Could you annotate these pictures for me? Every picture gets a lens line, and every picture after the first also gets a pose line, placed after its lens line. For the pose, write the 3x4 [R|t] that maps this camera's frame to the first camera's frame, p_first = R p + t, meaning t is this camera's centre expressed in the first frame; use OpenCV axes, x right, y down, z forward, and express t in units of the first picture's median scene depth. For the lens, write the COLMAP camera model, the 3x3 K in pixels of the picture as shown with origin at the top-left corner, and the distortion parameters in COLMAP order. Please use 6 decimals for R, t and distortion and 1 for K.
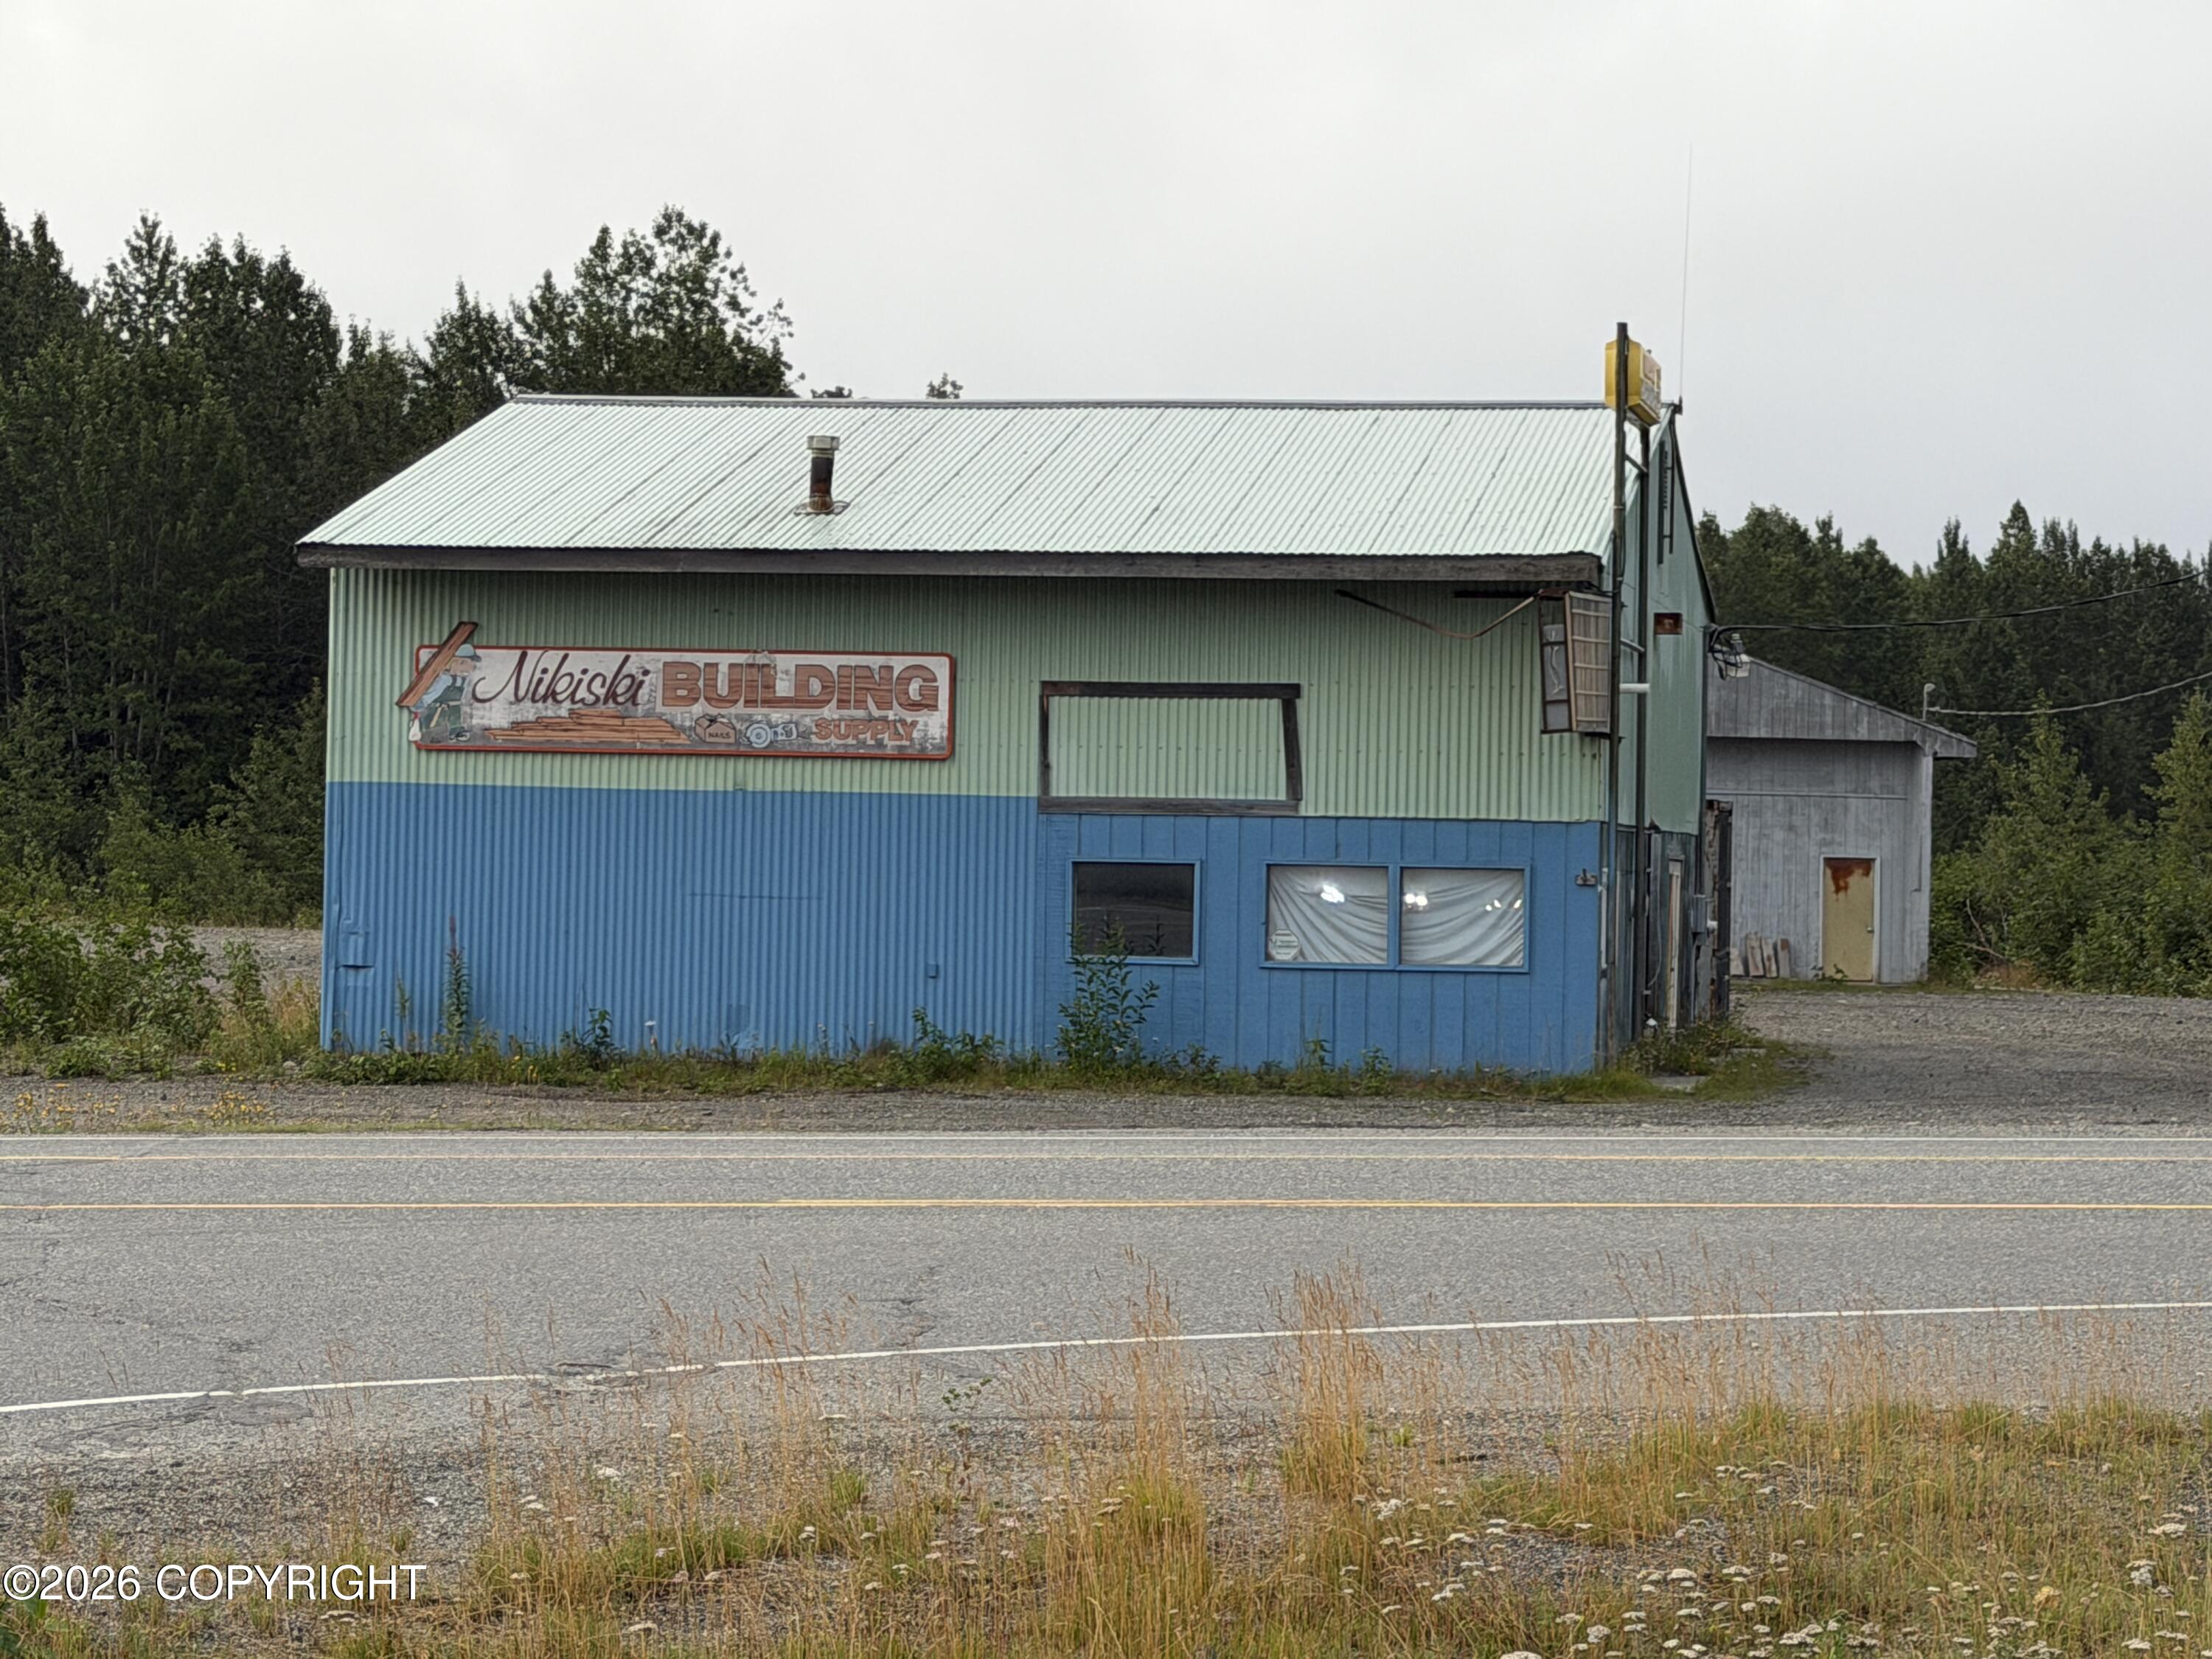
lens RADIAL K [[5448.9, 0, 1163.9], [0, 5448.9, 875.5], [0, 0, 1]] dist [0.154394, -0.120735]
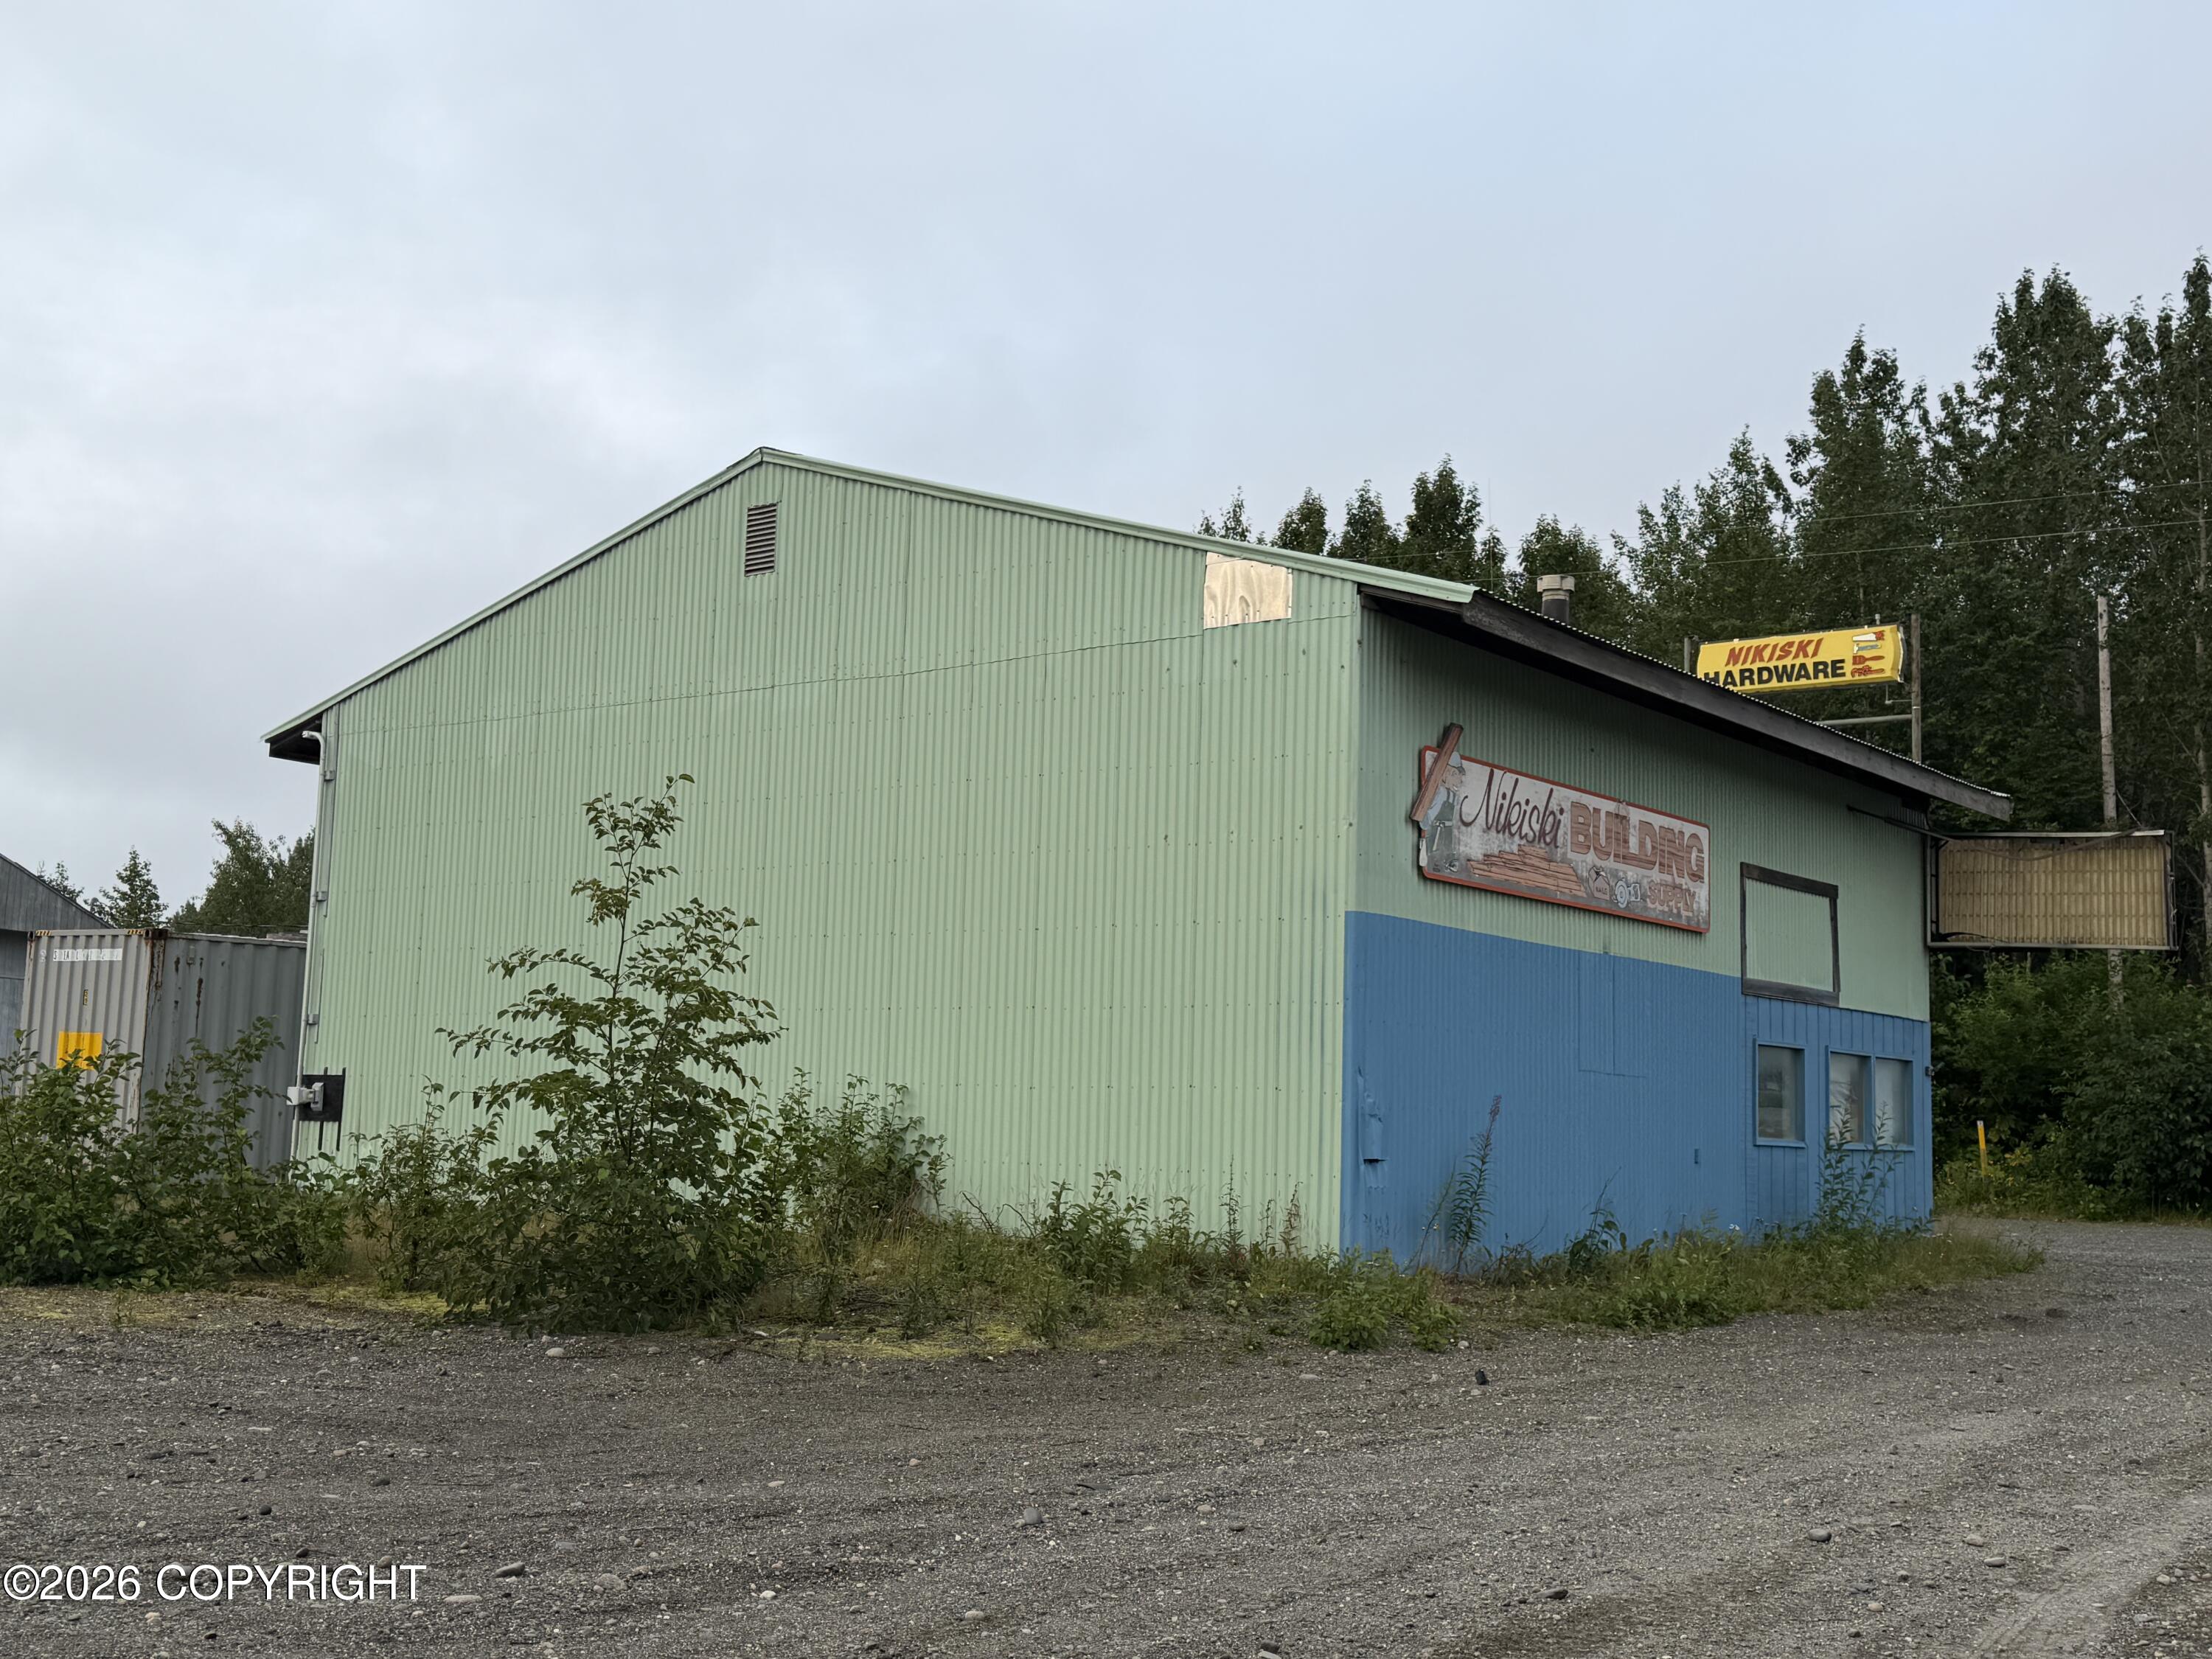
lens RADIAL K [[2421.2, 0, 1106.0], [0, 2421.2, 829.5], [0, 0, 1]] dist [0.185585, -0.396281]
pose [[0.444346, 0.098958, 0.890373, -0.465312], [-0.018549, 0.994684, -0.101294, 0.005951], [-0.895663, 0.028493, 0.443819, 0.886781]]
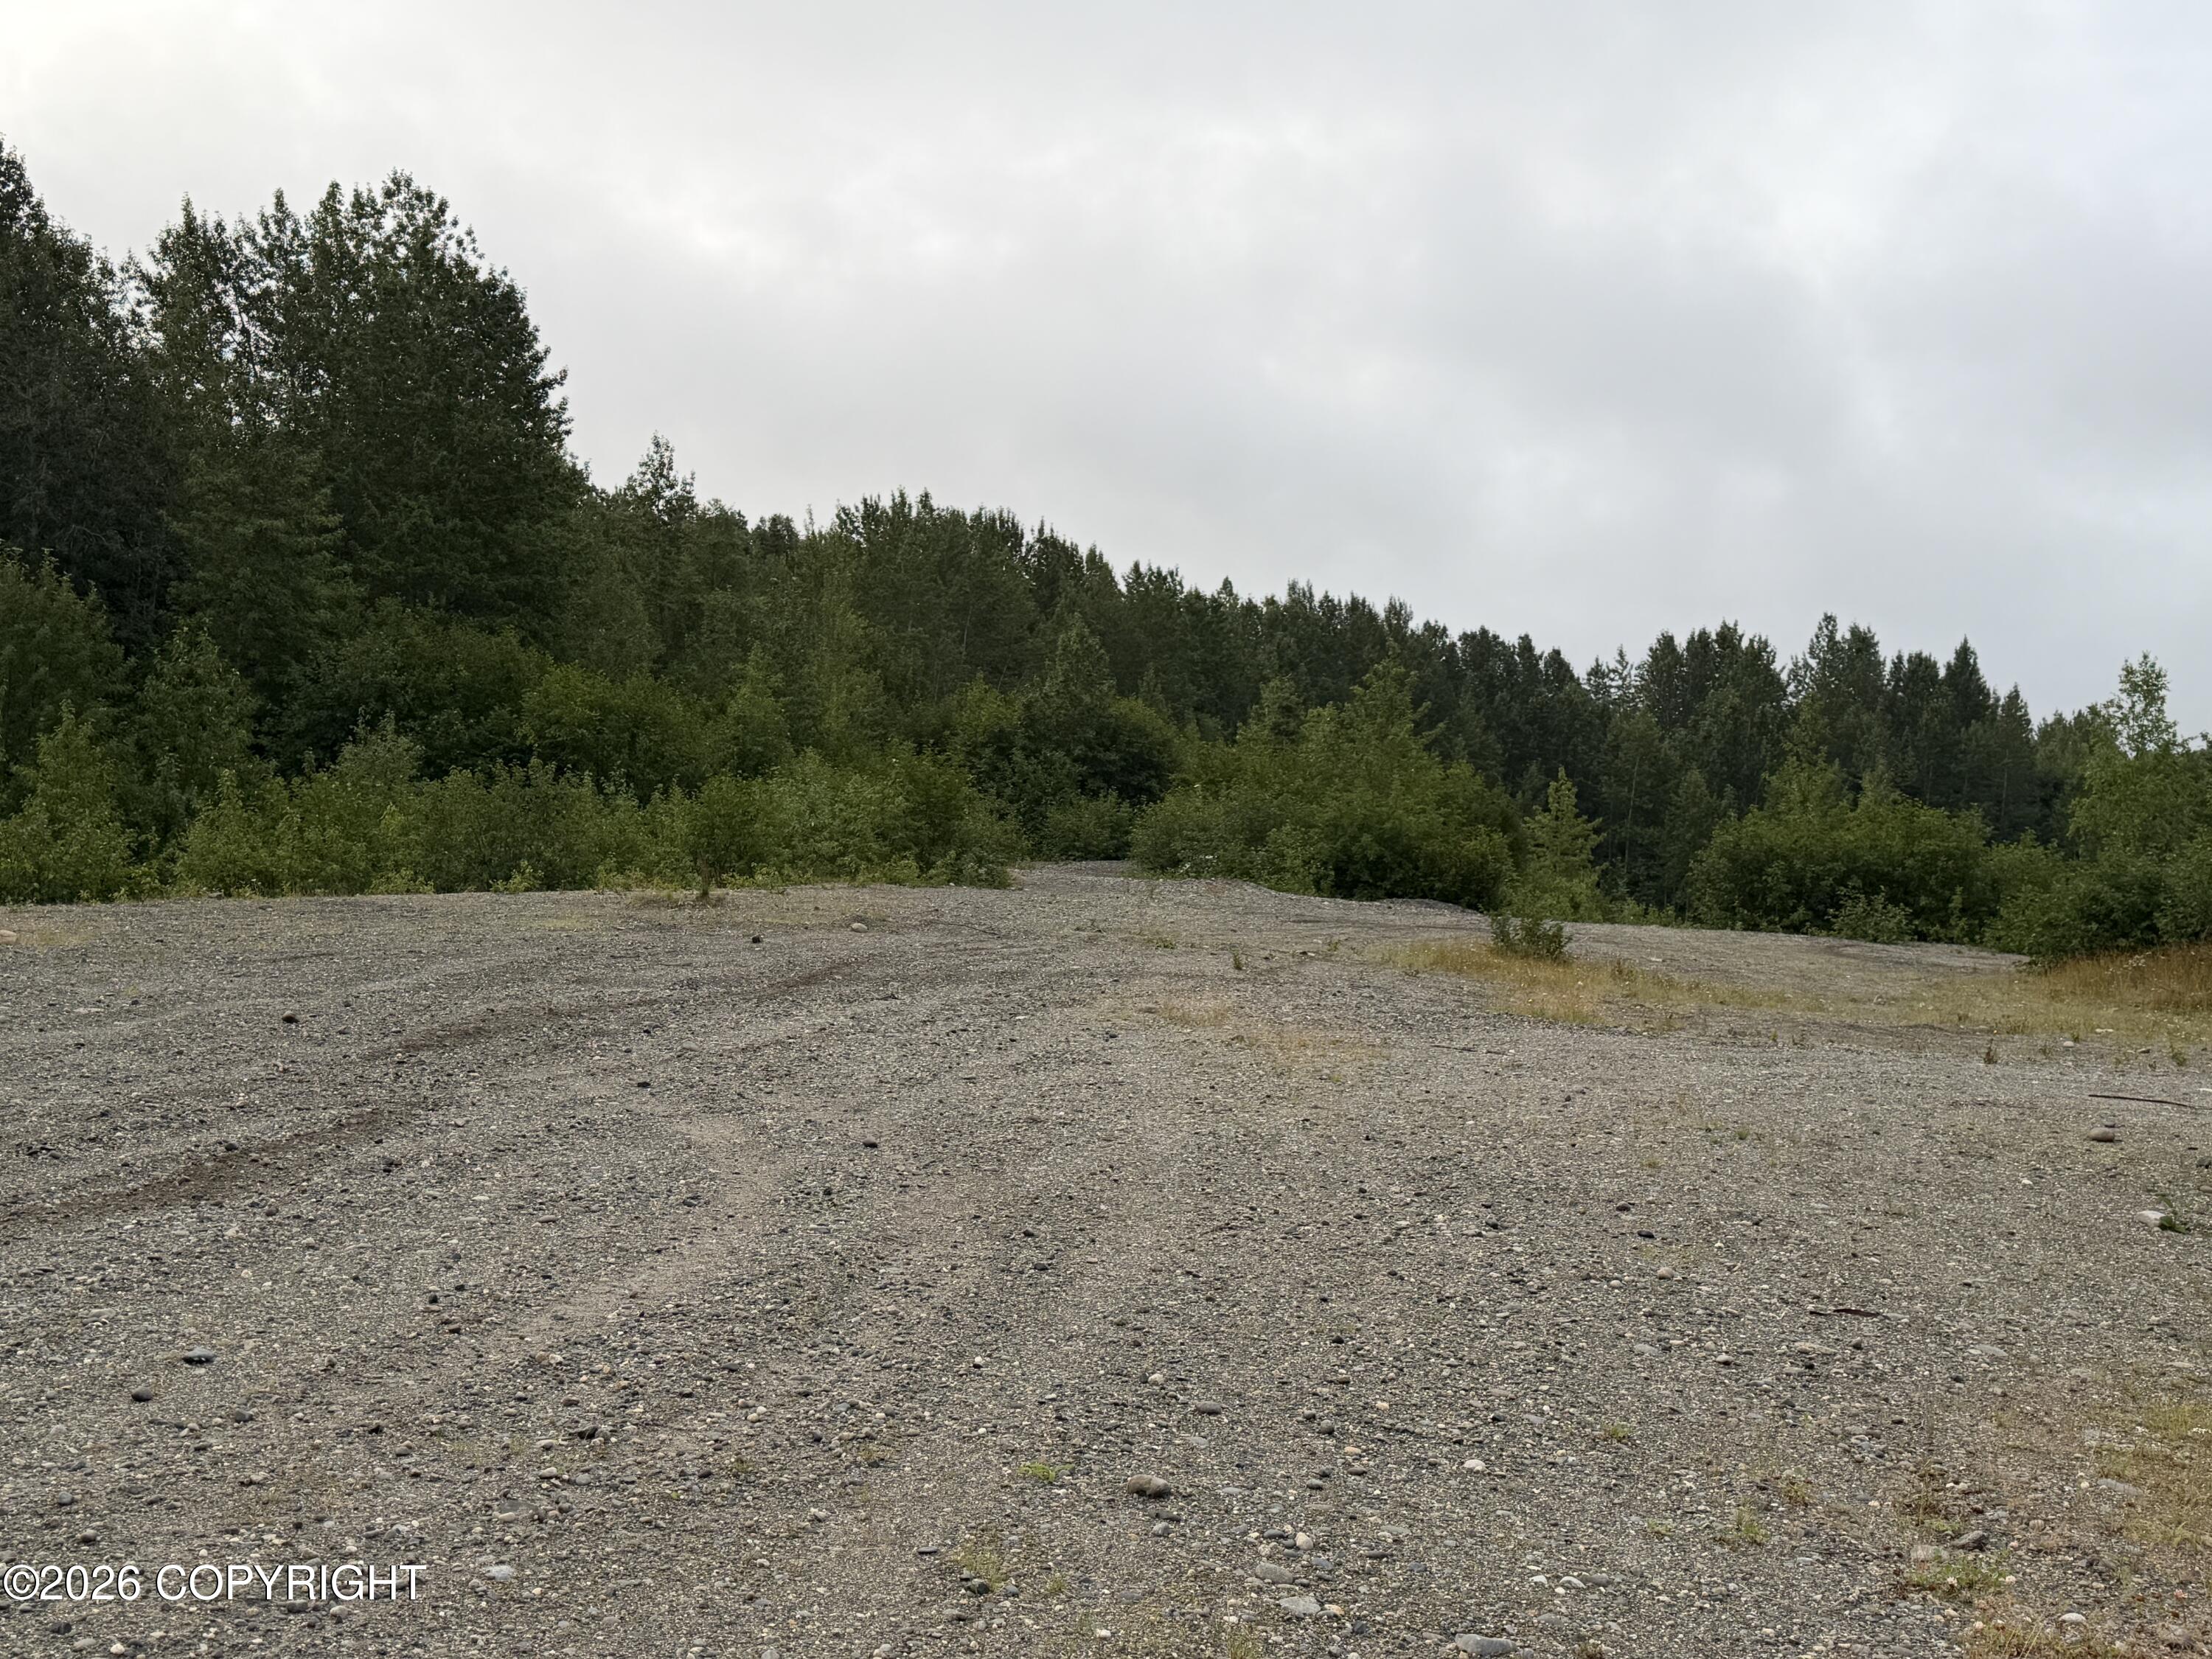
lens RADIAL K [[2421.2, 0, 1106.0], [0, 2421.2, 829.5], [0, 0, 1]] dist [0.185585, -0.396281]
pose [[0.975581, 0.011638, 0.219331, -0.207496], [-0.014458, 0.999832, 0.011258, -0.005388], [-0.219163, -0.014154, 0.975585, 1.729689]]
